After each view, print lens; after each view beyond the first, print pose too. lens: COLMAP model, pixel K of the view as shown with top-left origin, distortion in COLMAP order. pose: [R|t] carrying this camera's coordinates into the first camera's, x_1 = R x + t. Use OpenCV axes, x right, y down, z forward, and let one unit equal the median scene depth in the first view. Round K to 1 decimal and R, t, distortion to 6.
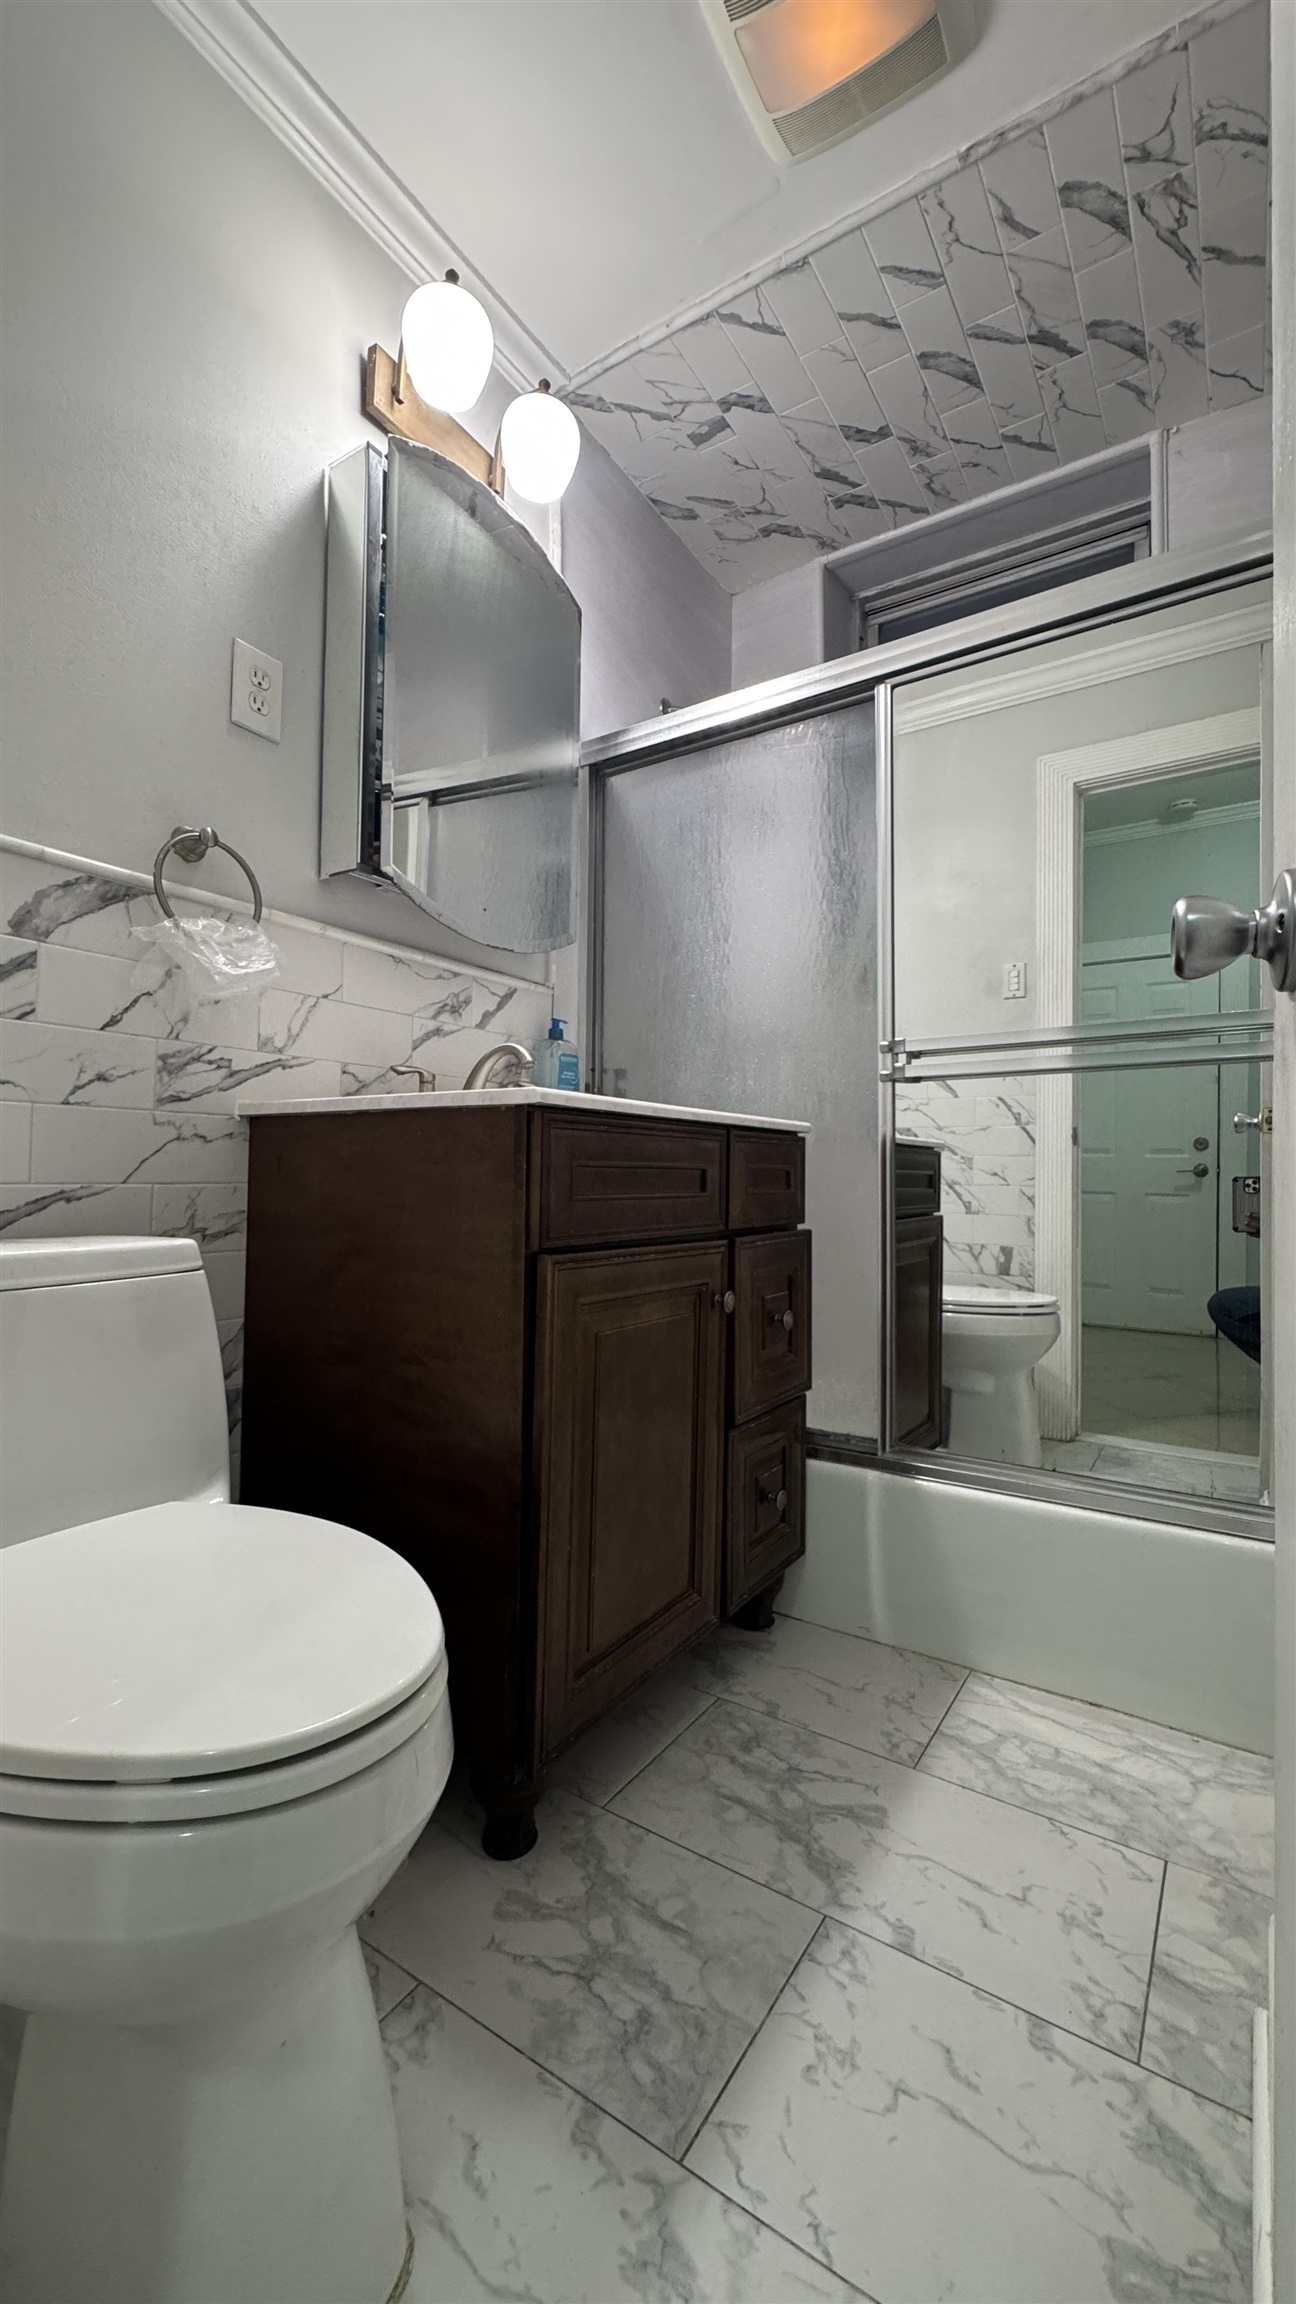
lens RADIAL K [[917.7, 0, 652.5], [0, 917.7, 1153.8], [0, 0, 1]] dist [-0.001716, 0.000590]
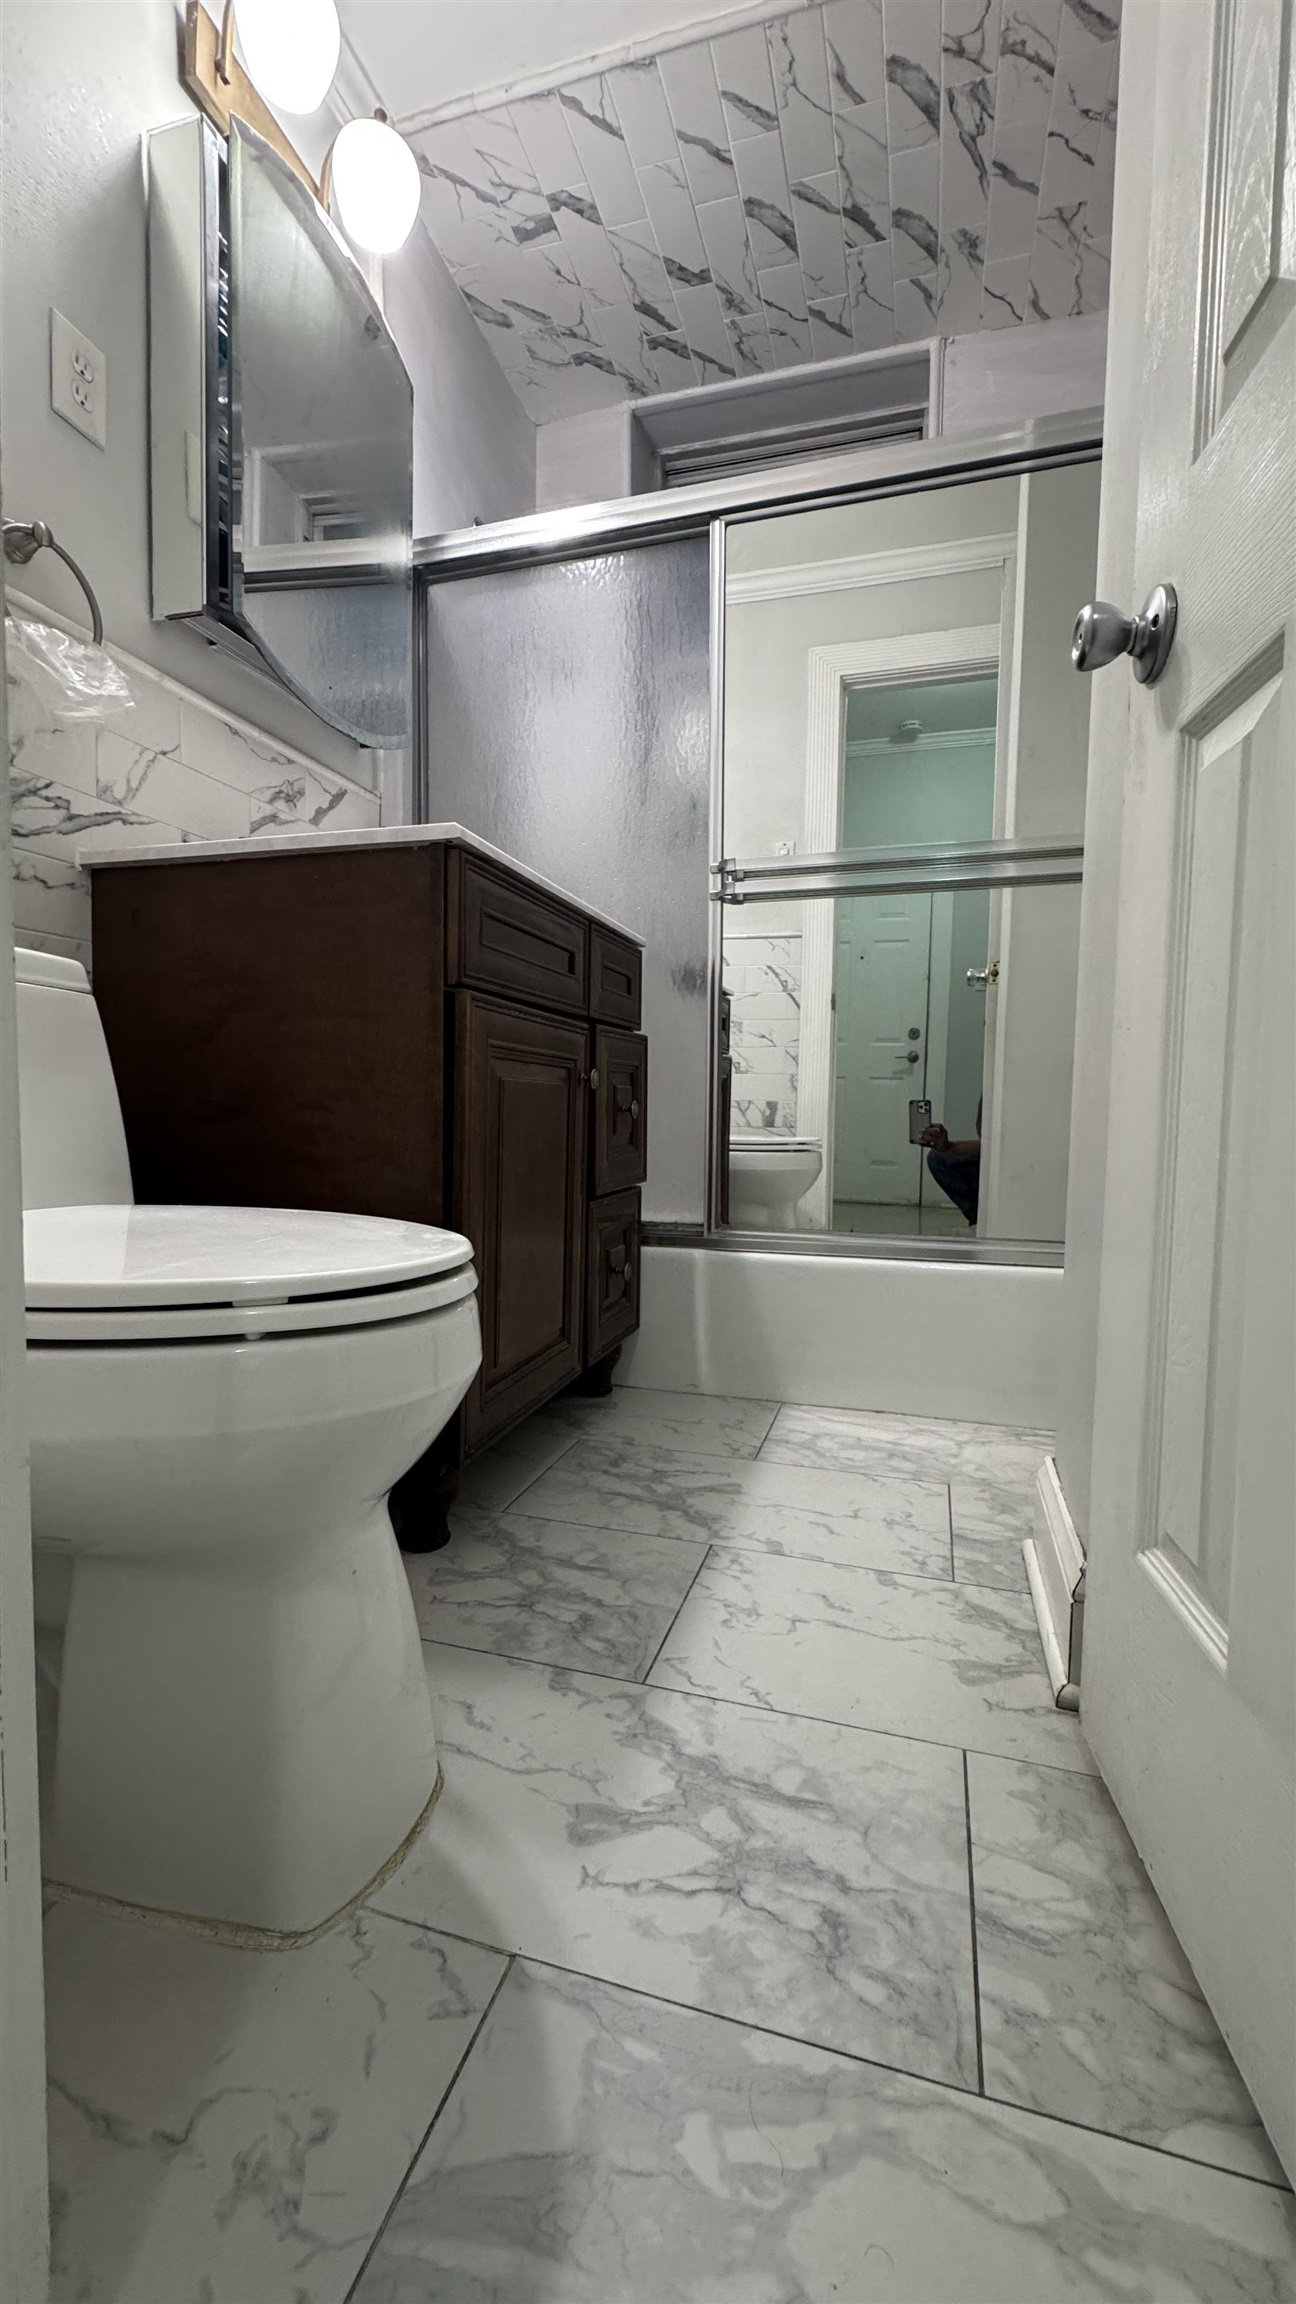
lens RADIAL K [[917.7, 0, 648.5], [0, 917.7, 1155.3], [0, 0, 1]] dist [-0.001716, 0.000590]
pose [[0.958707, -0.012978, 0.284098, -0.144641], [-0.010934, 0.996538, 0.082420, 0.141920], [-0.284184, -0.082123, 0.955246, -0.055189]]
